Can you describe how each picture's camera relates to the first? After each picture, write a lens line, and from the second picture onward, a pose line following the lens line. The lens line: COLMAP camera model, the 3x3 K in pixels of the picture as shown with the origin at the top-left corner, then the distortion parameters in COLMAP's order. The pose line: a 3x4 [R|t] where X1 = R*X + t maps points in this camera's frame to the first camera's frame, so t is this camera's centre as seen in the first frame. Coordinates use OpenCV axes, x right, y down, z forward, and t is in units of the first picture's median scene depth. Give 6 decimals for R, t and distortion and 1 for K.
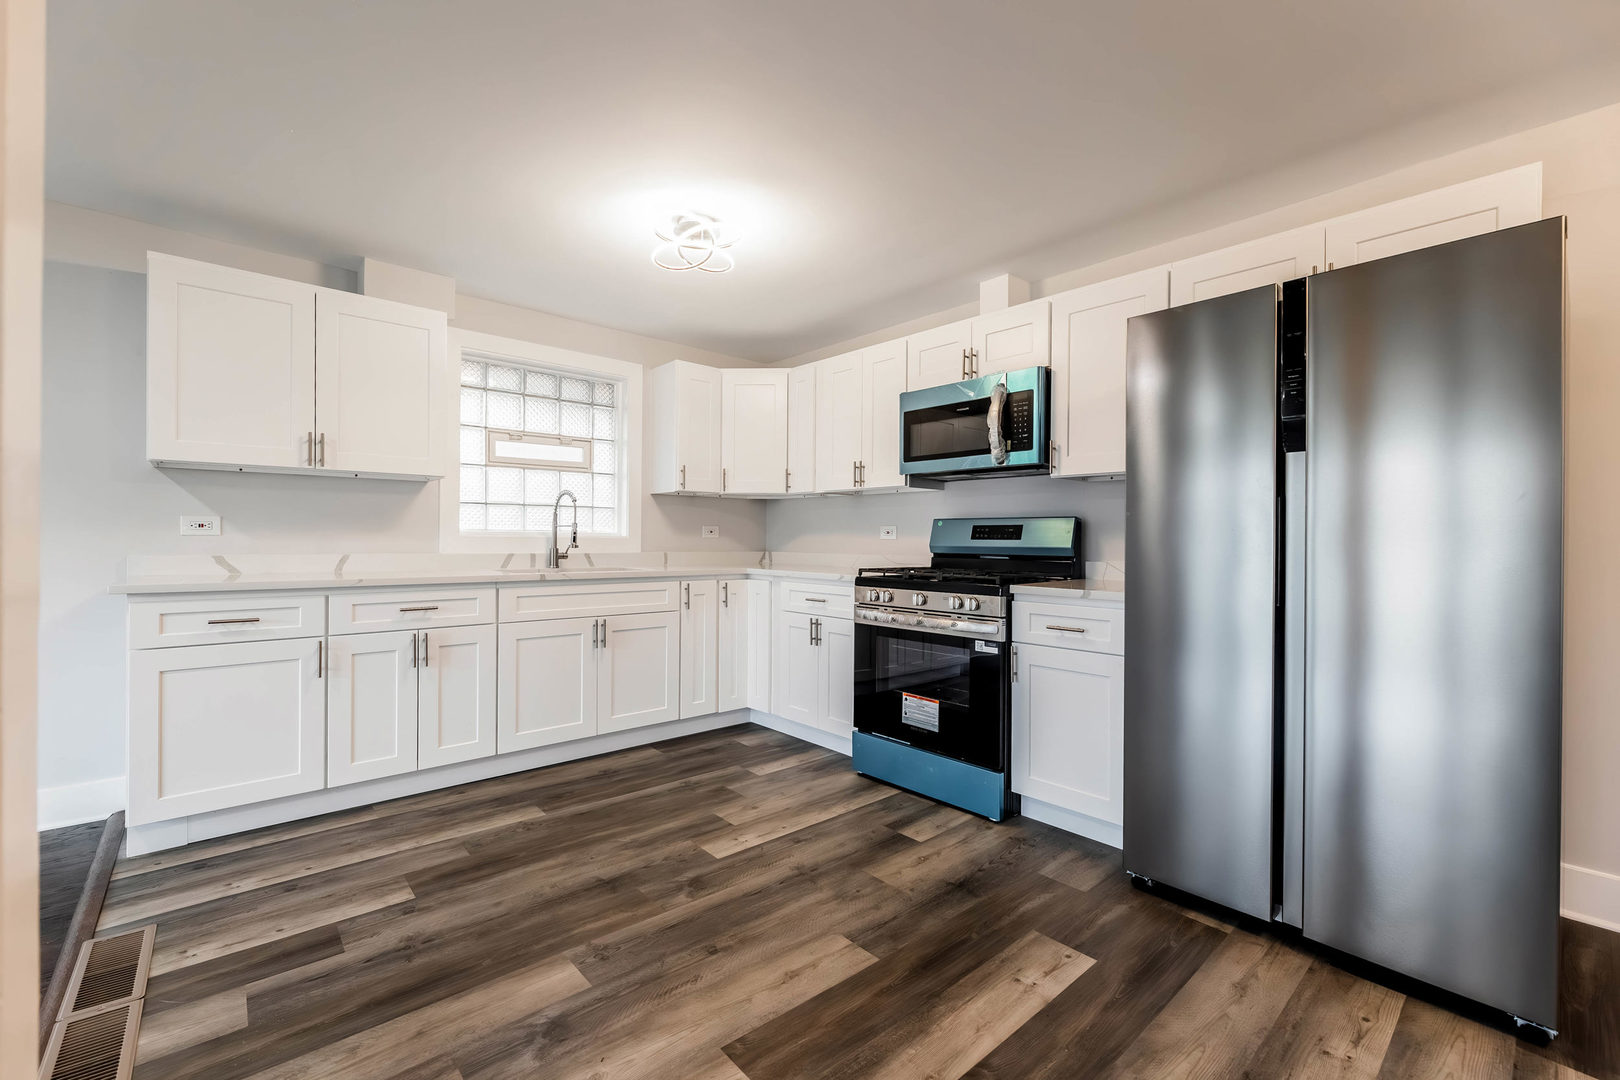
lens RADIAL K [[659.5, 0, 799.5], [0, 659.5, 546.7], [0, 0, 1]] dist [-0.001813, 0.000103]
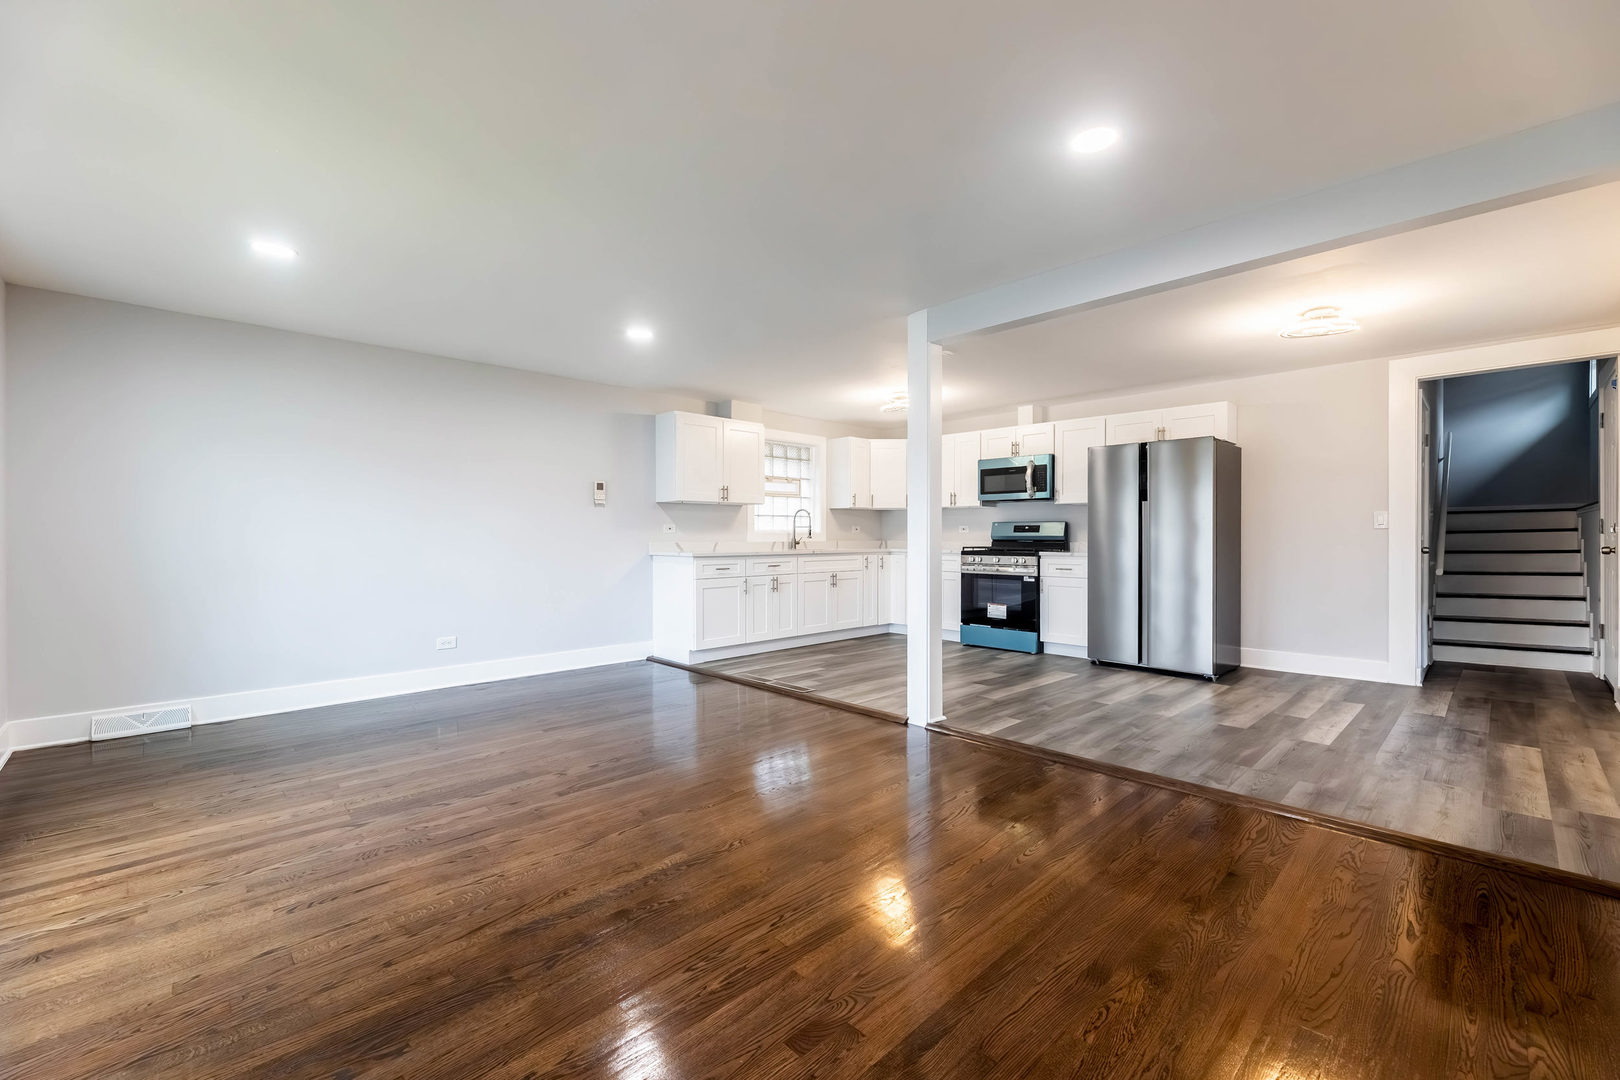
lens RADIAL K [[659.5, 0, 809.5], [0, 659.5, 542.3], [0, 0, 1]] dist [-0.001813, 0.000103]
pose [[0.998672, -0.008194, 0.050872, -0.524084], [0.008149, 0.999966, 0.001090, 0.013553], [-0.050879, -0.000674, 0.998705, -1.105093]]
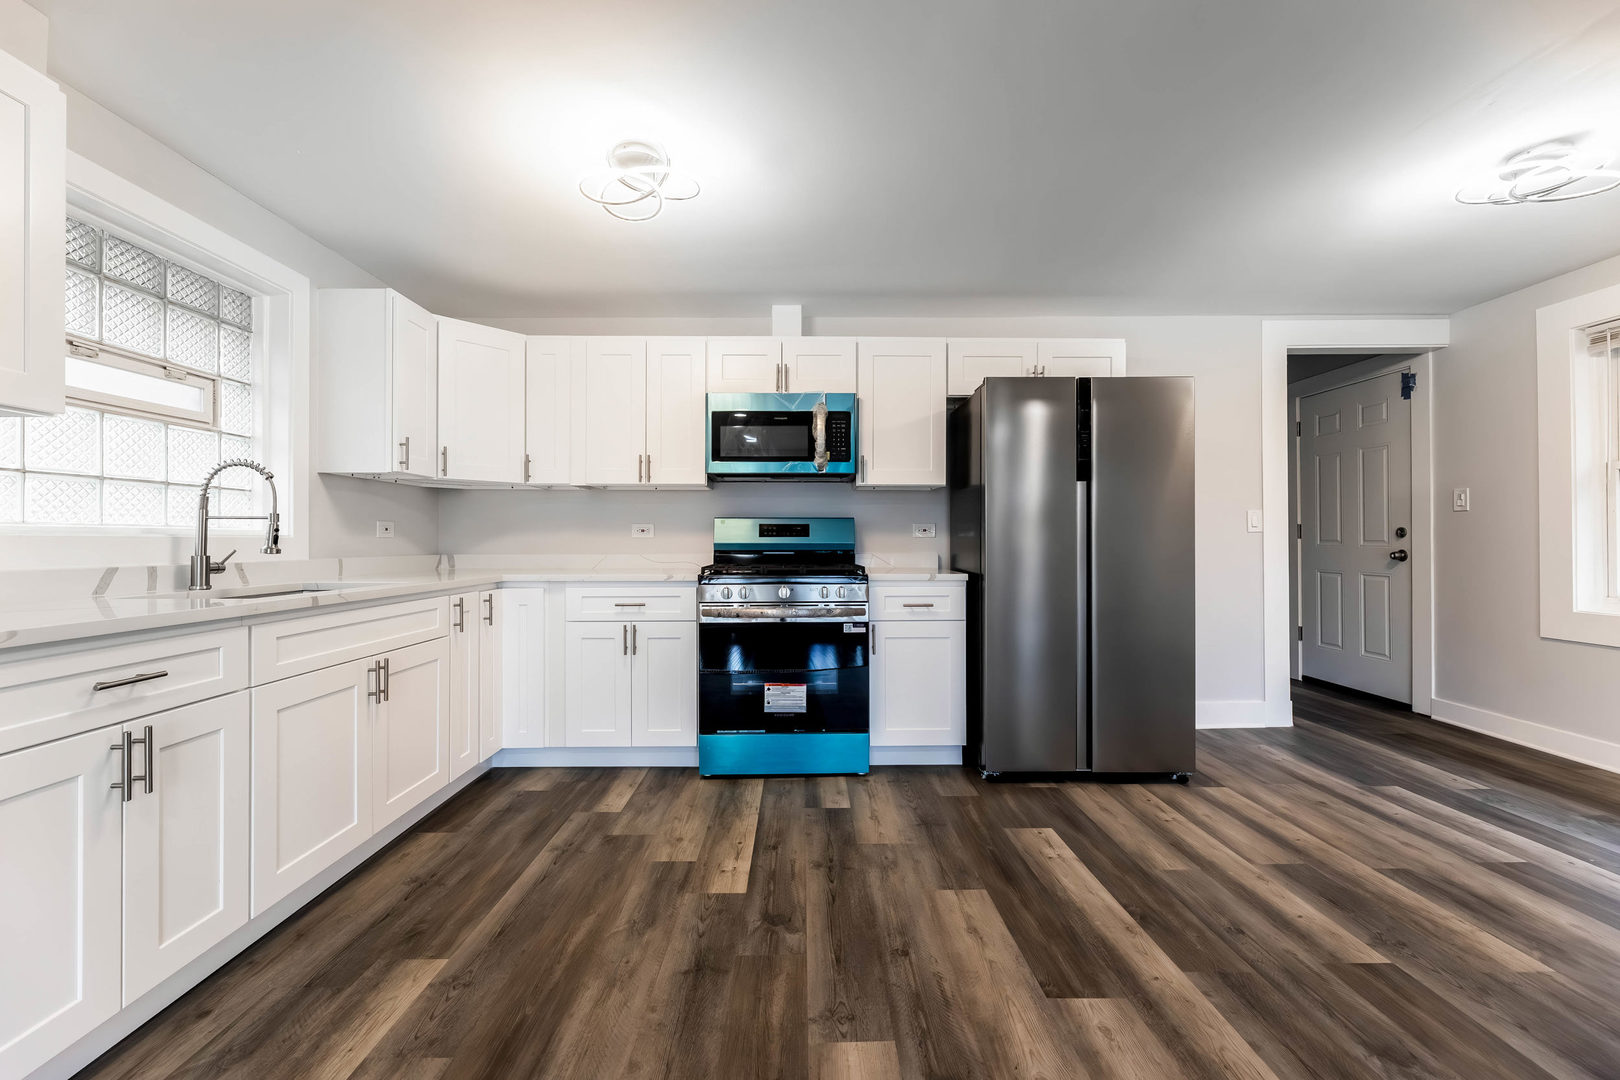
lens RADIAL K [[659.5, 0, 804.5], [0, 659.5, 531.5], [0, 0, 1]] dist [-0.001813, 0.000103]
pose [[0.654976, 0.001902, 0.755648, -0.572565], [0.017271, 0.999698, -0.017487, 0.000782], [-0.755453, 0.024505, 0.654745, 0.265553]]
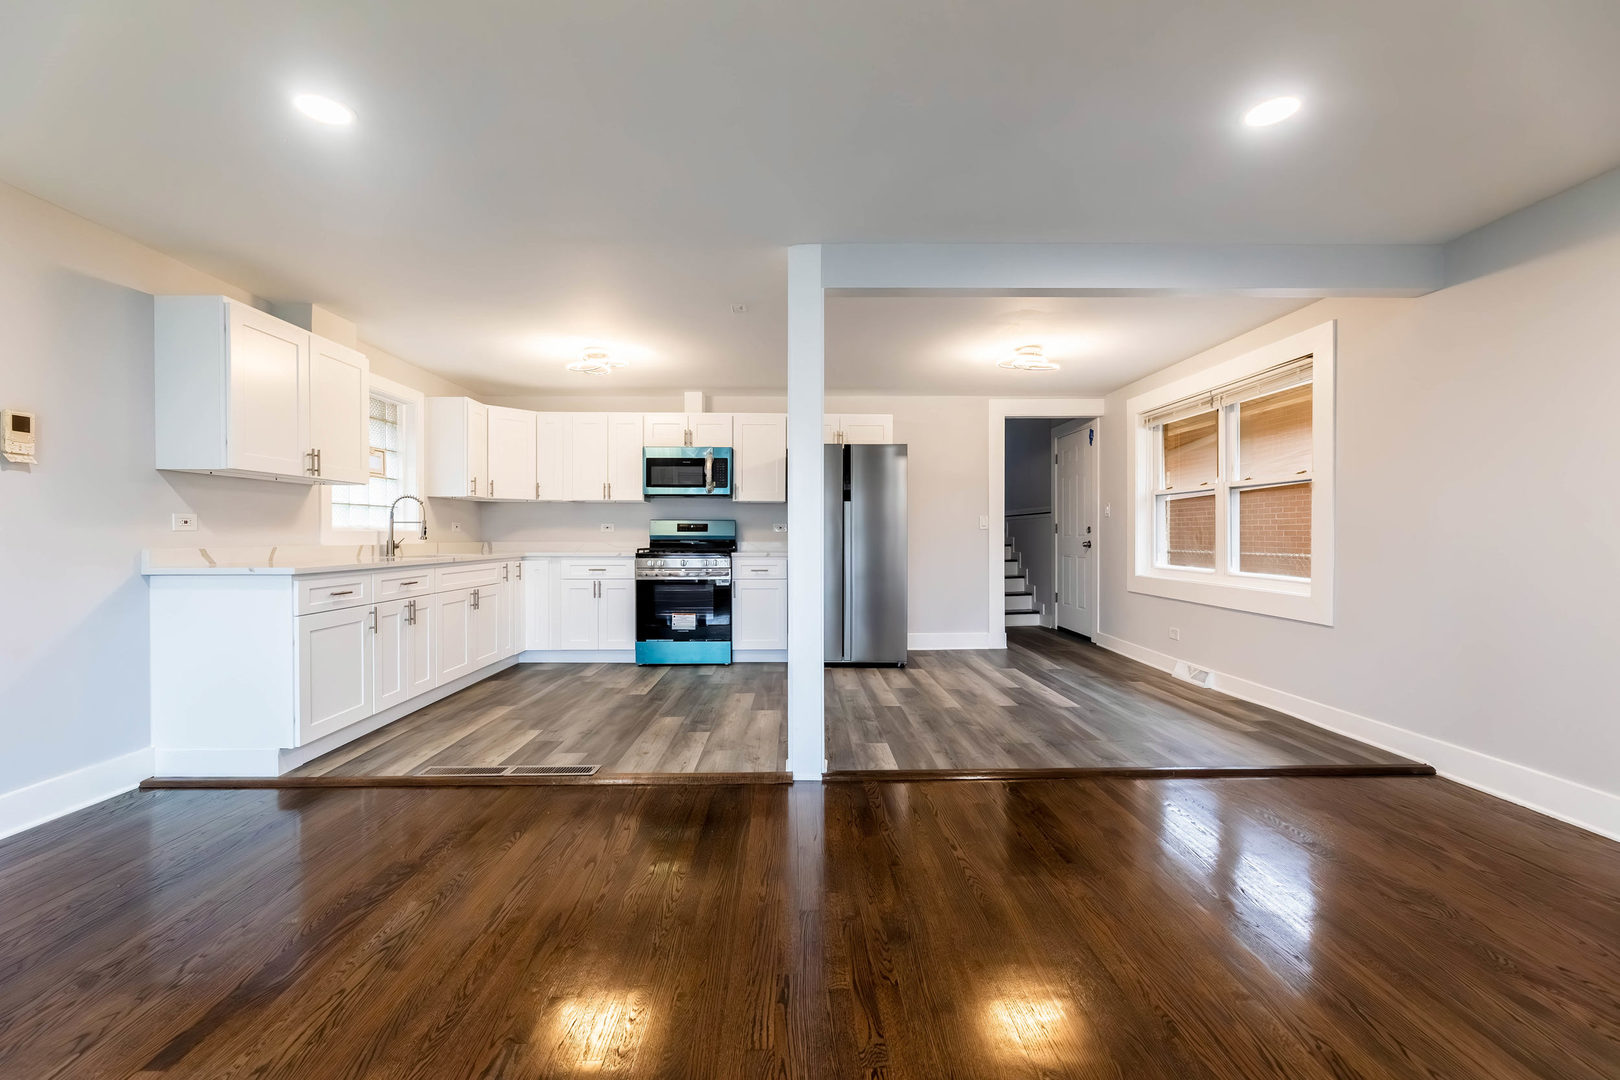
lens RADIAL K [[659.5, 0, 795.7], [0, 659.5, 537.5], [0, 0, 1]] dist [-0.001813, 0.000103]
pose [[0.656995, -0.011796, 0.753802, -0.998119], [0.014417, 0.999891, 0.003082, 0.005556], [-0.753757, 0.008842, 0.657094, -0.482486]]
